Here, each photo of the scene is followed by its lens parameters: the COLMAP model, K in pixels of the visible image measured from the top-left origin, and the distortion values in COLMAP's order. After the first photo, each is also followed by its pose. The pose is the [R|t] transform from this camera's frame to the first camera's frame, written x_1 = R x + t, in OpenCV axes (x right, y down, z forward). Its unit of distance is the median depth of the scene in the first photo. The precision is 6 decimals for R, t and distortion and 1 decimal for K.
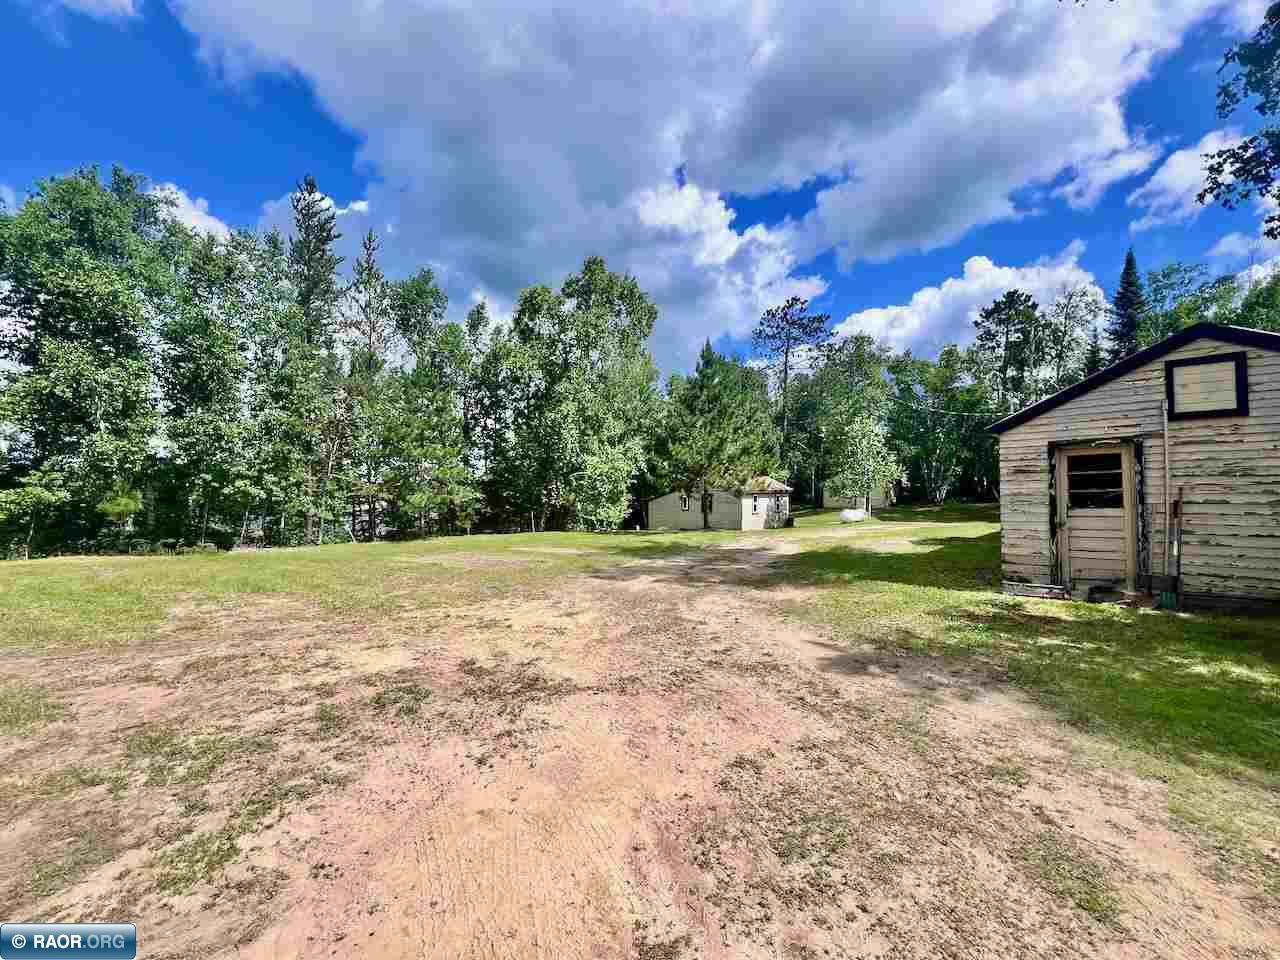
lens RADIAL K [[513.1, 0, 639.2], [0, 513.1, 484.2], [0, 0, 1]] dist [0.002724, 0.000250]
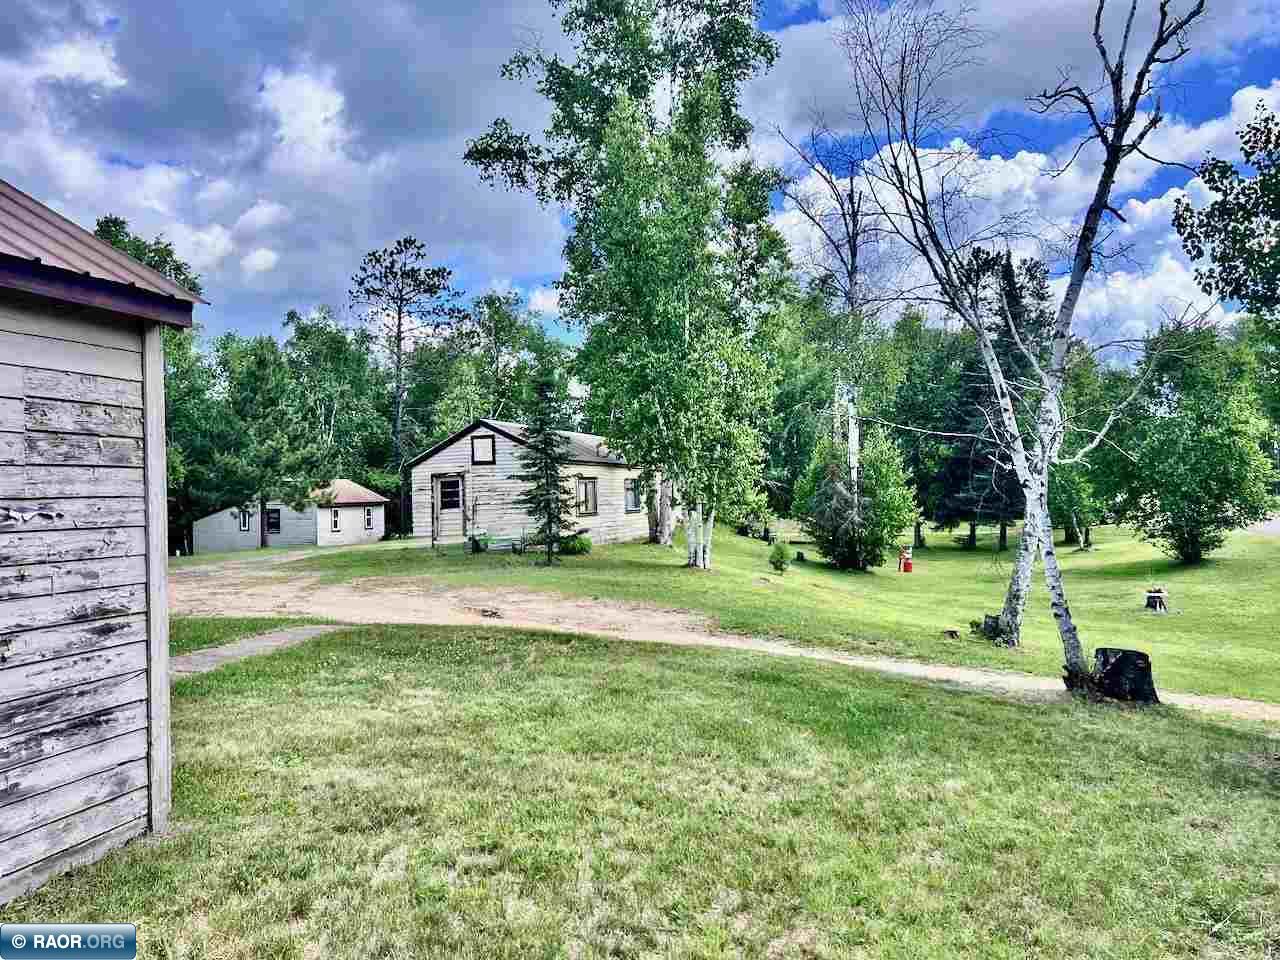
lens RADIAL K [[958.2, 0, 645.4], [0, 958.2, 481.0], [0, 0, 1]] dist [0.001357, -0.005572]
pose [[0.895461, -0.010007, 0.445027, -0.015475], [0.014574, 0.999870, -0.006841, -0.006816], [-0.444901, 0.012612, 0.895491, -0.814596]]
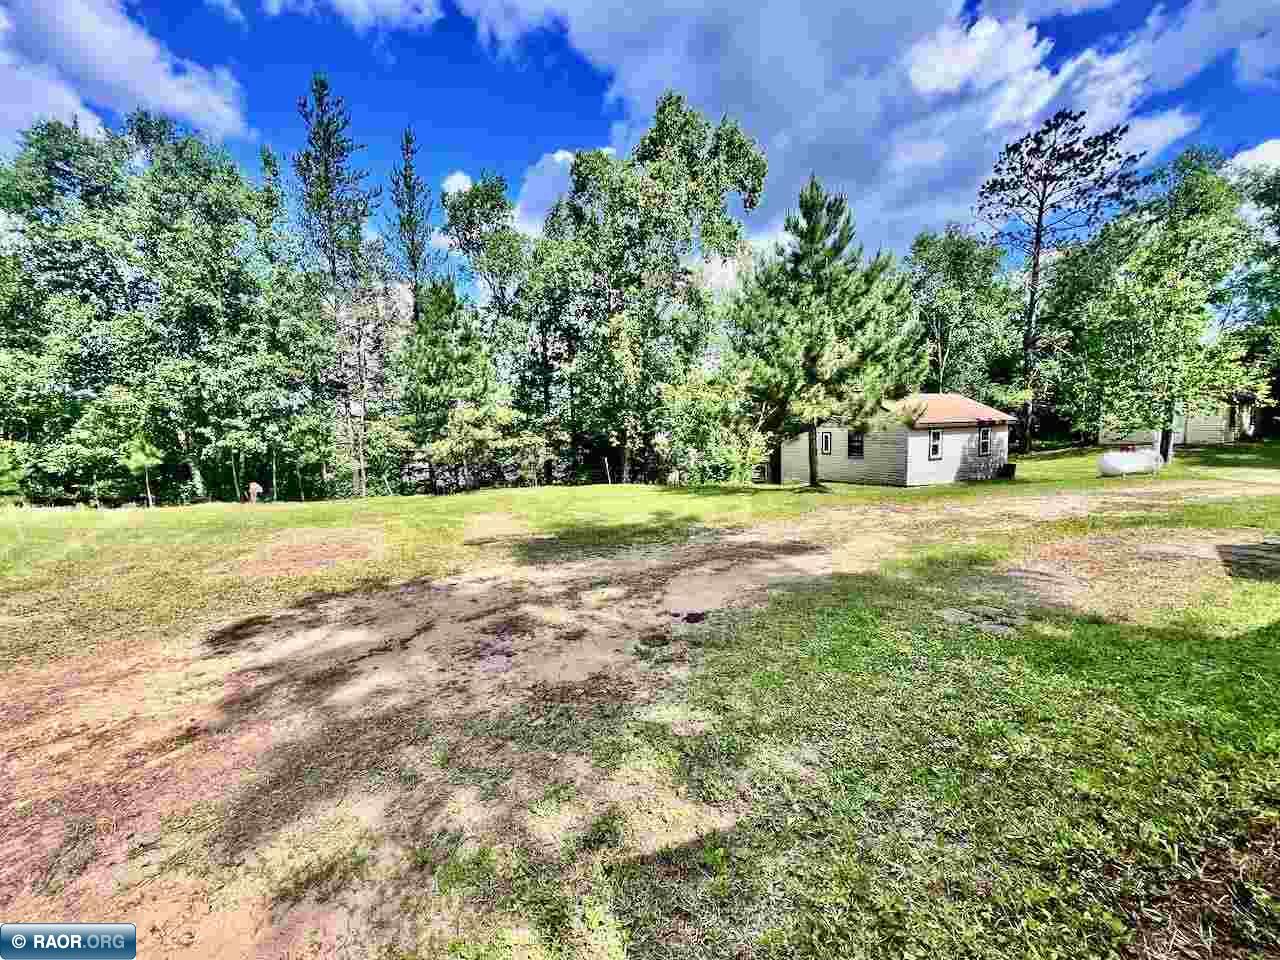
lens RADIAL K [[512.4, 0, 634.6], [0, 512.4, 484.8], [0, 0, 1]] dist [-0.005794, 0.000057]
pose [[0.908195, 0.019631, -0.418086, 0.209959], [0.032099, 0.992691, 0.116338, 0.003541], [0.417314, -0.119078, 0.900927, 0.350674]]
